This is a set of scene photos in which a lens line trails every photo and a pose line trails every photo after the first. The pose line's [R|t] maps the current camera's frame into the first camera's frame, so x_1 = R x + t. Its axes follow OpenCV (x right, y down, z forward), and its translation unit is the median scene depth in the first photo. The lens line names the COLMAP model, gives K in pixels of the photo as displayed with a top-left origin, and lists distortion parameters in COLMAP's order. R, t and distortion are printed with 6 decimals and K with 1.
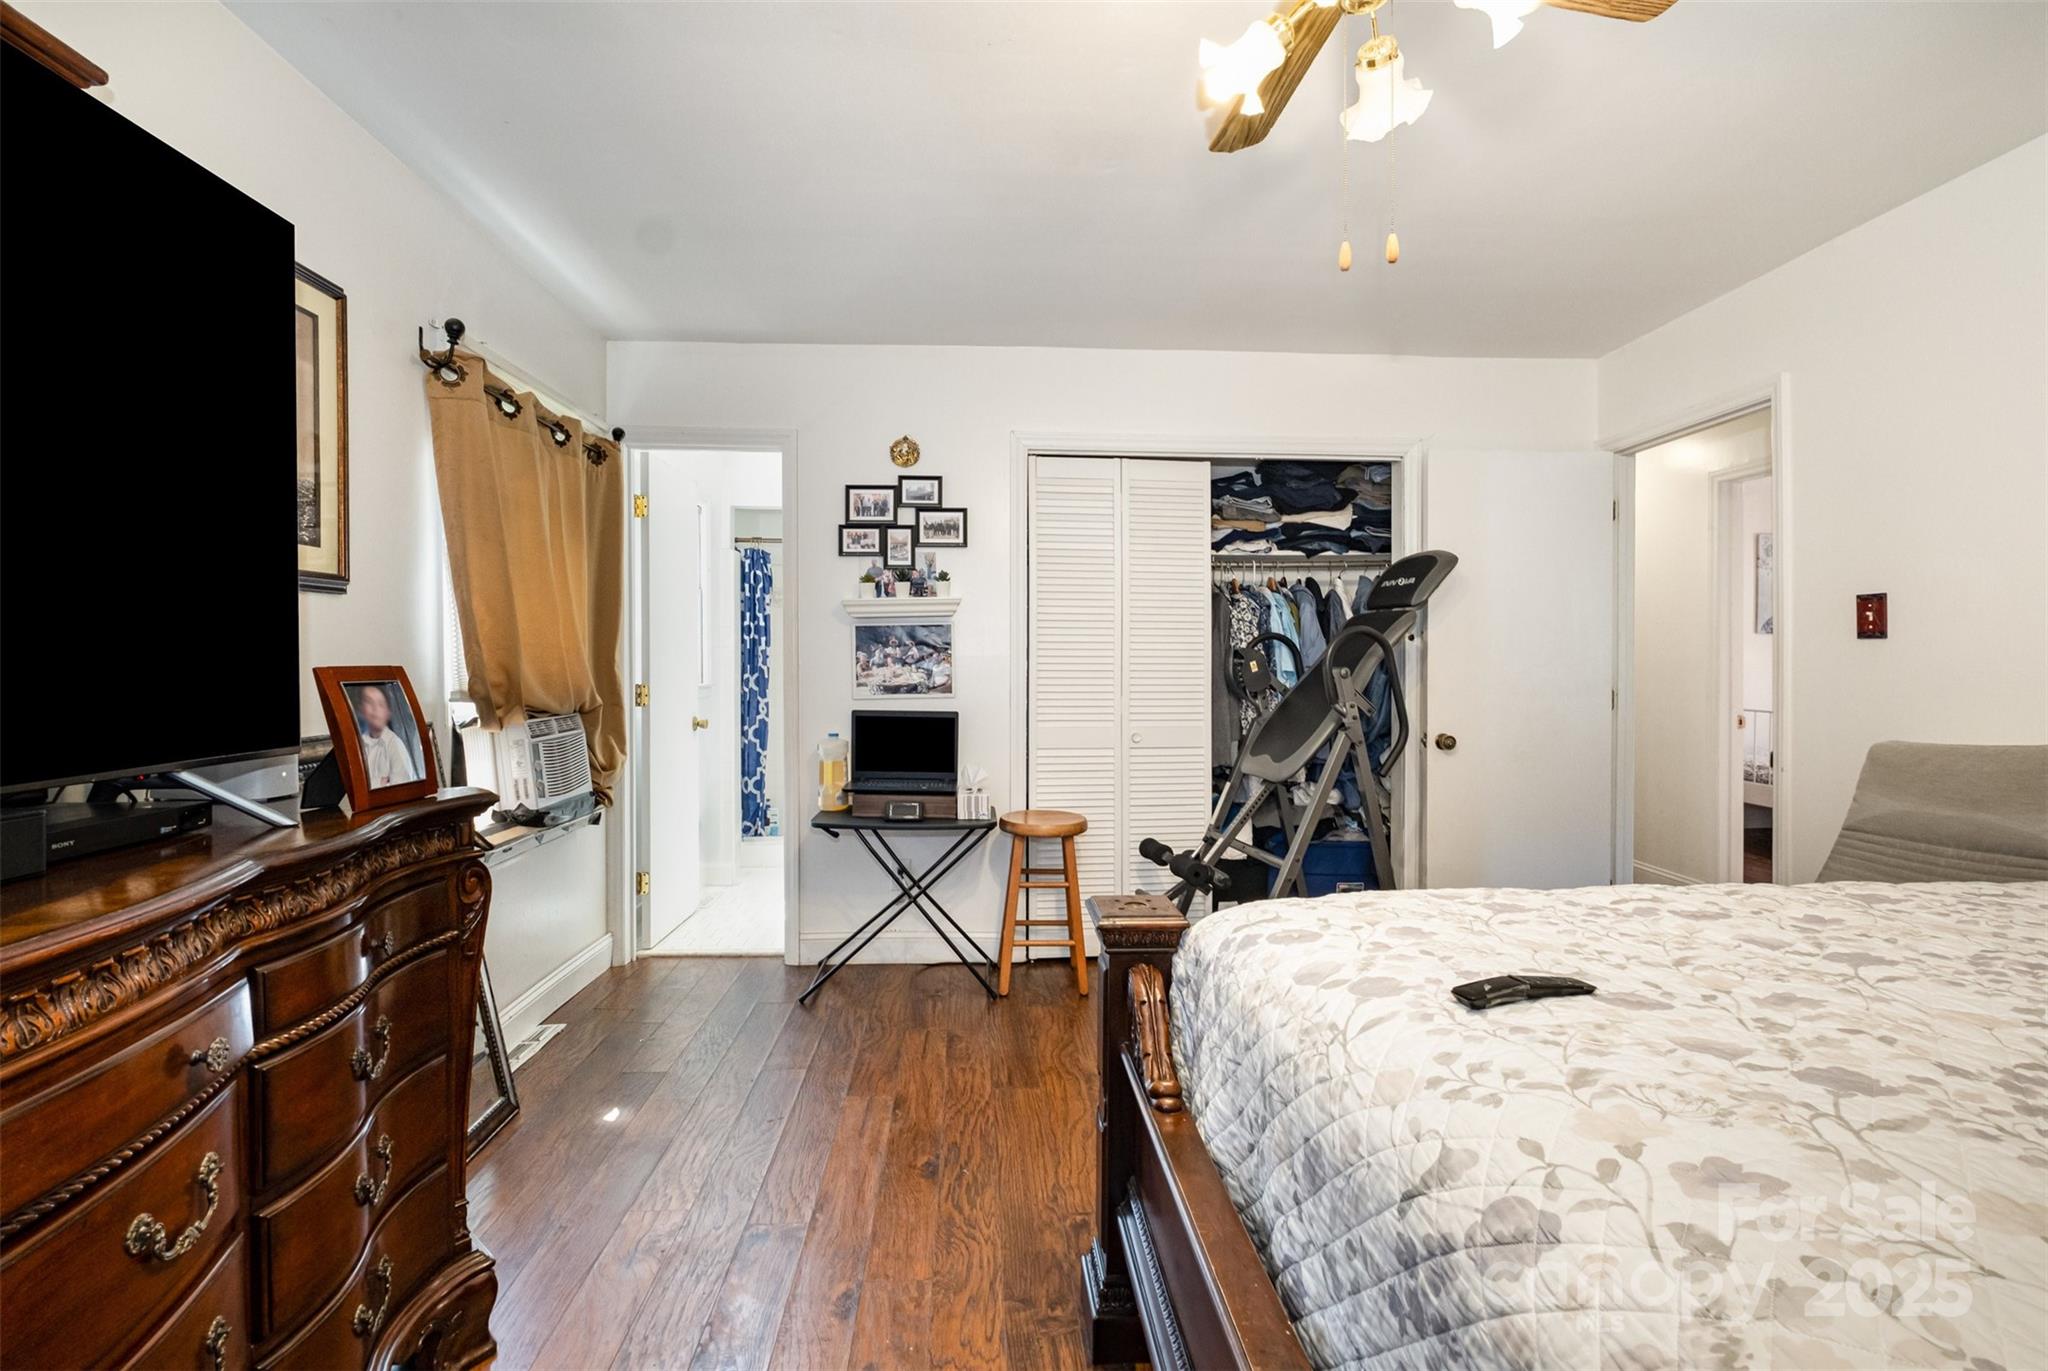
lens RADIAL K [[922.0, 0, 1024.6], [0, 922.0, 680.4], [0, 0, 1]] dist [-0.002635, 0.000517]
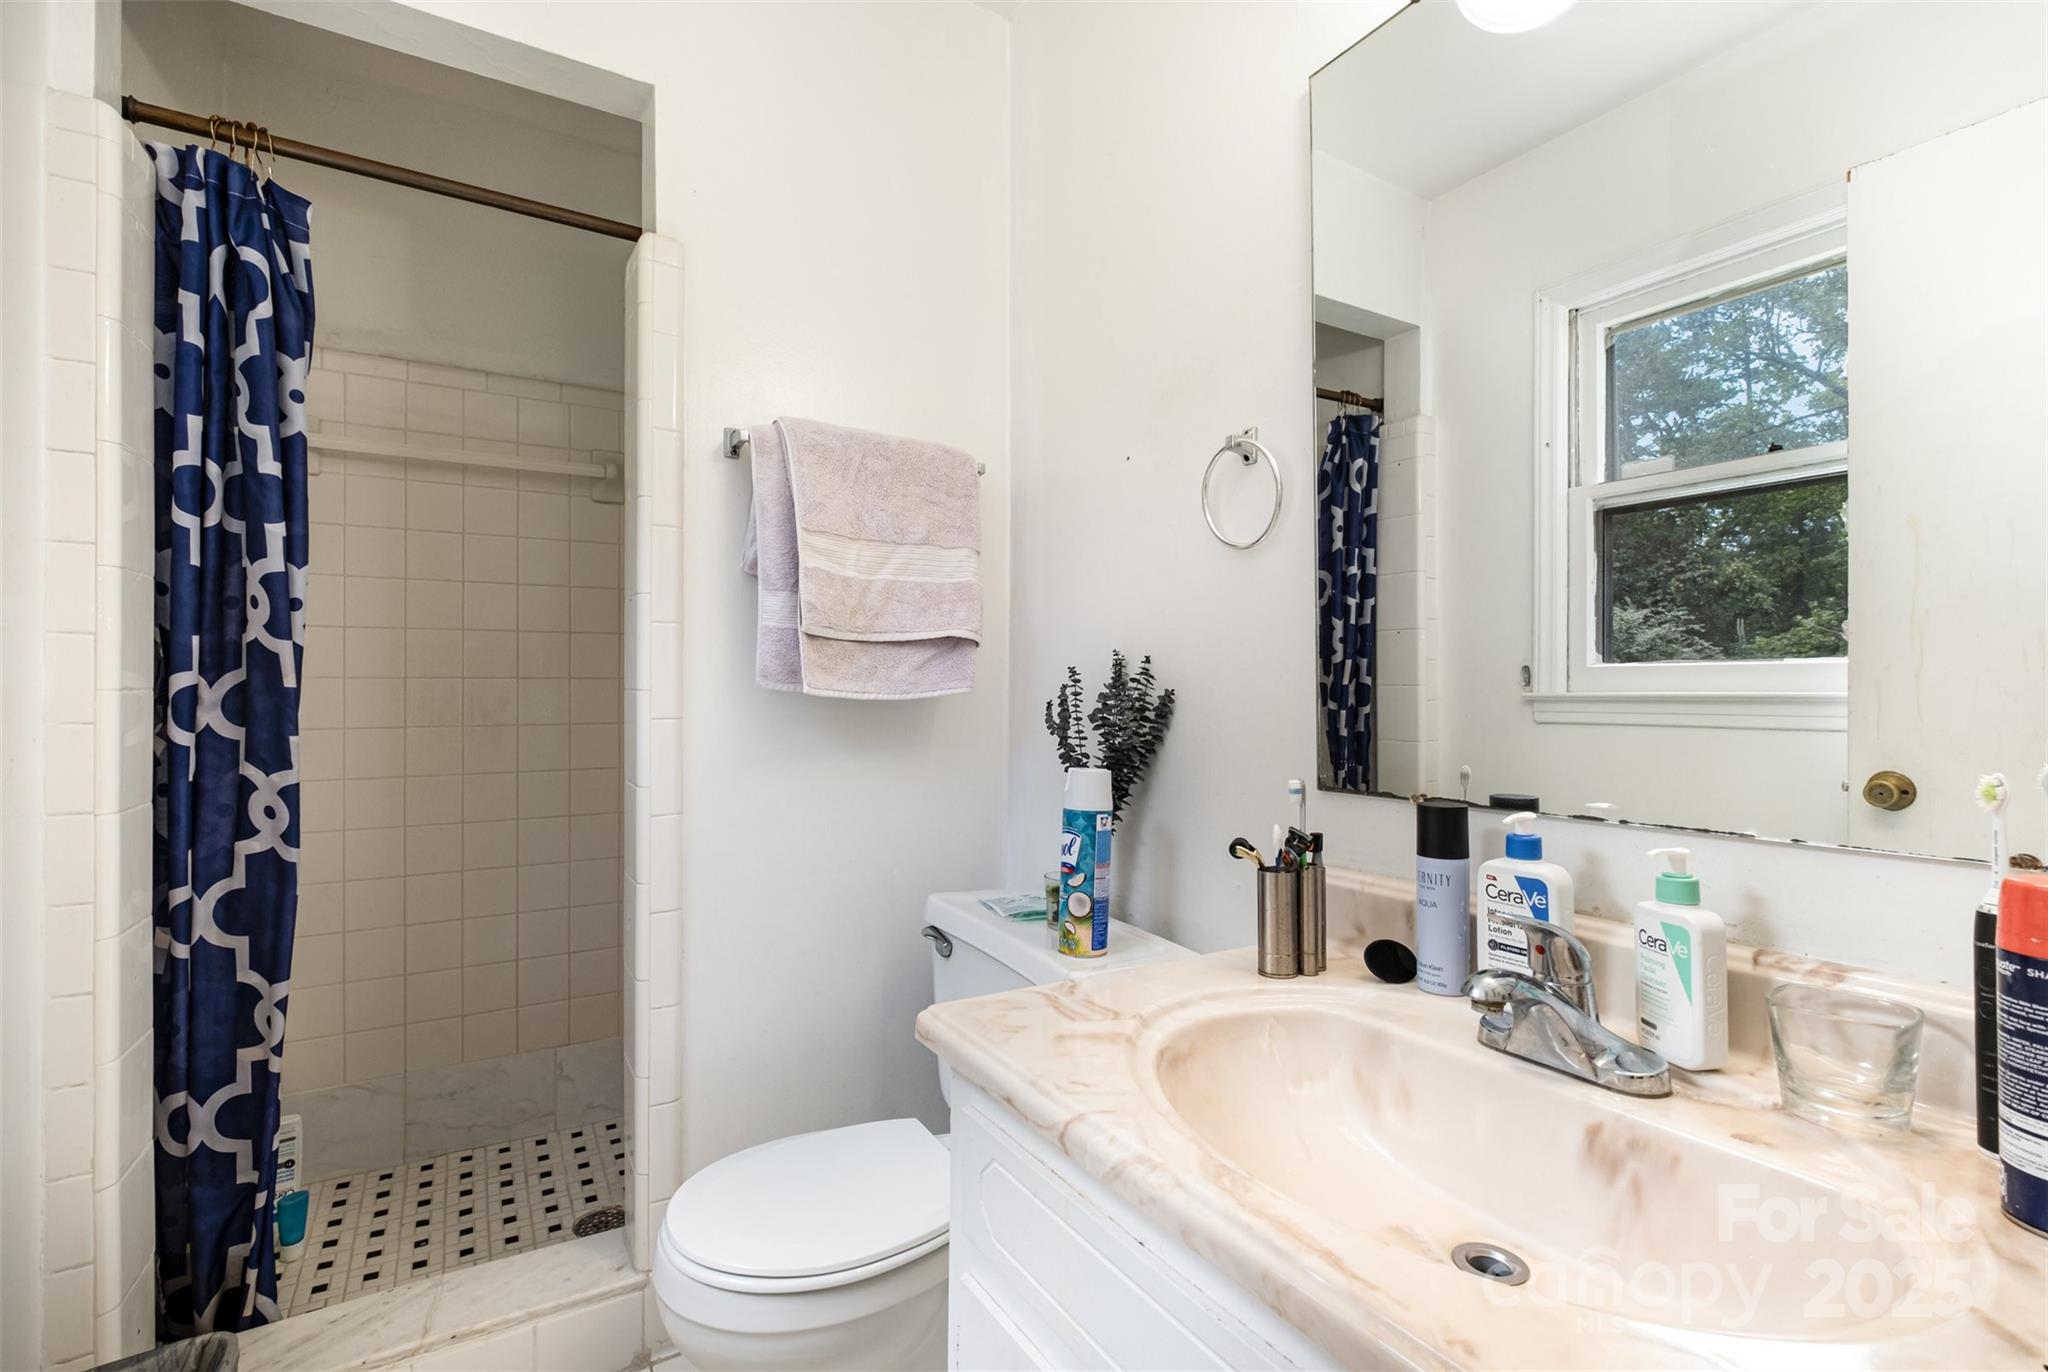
lens RADIAL K [[922.0, 0, 1020.8], [0, 922.0, 687.3], [0, 0, 1]] dist [-0.002635, 0.000517]
pose [[0.893602, 0.000275, 0.448861, -0.214301], [0.005006, 0.999931, -0.010580, 0.000600], [-0.448833, 0.011702, 0.893539, 0.686731]]
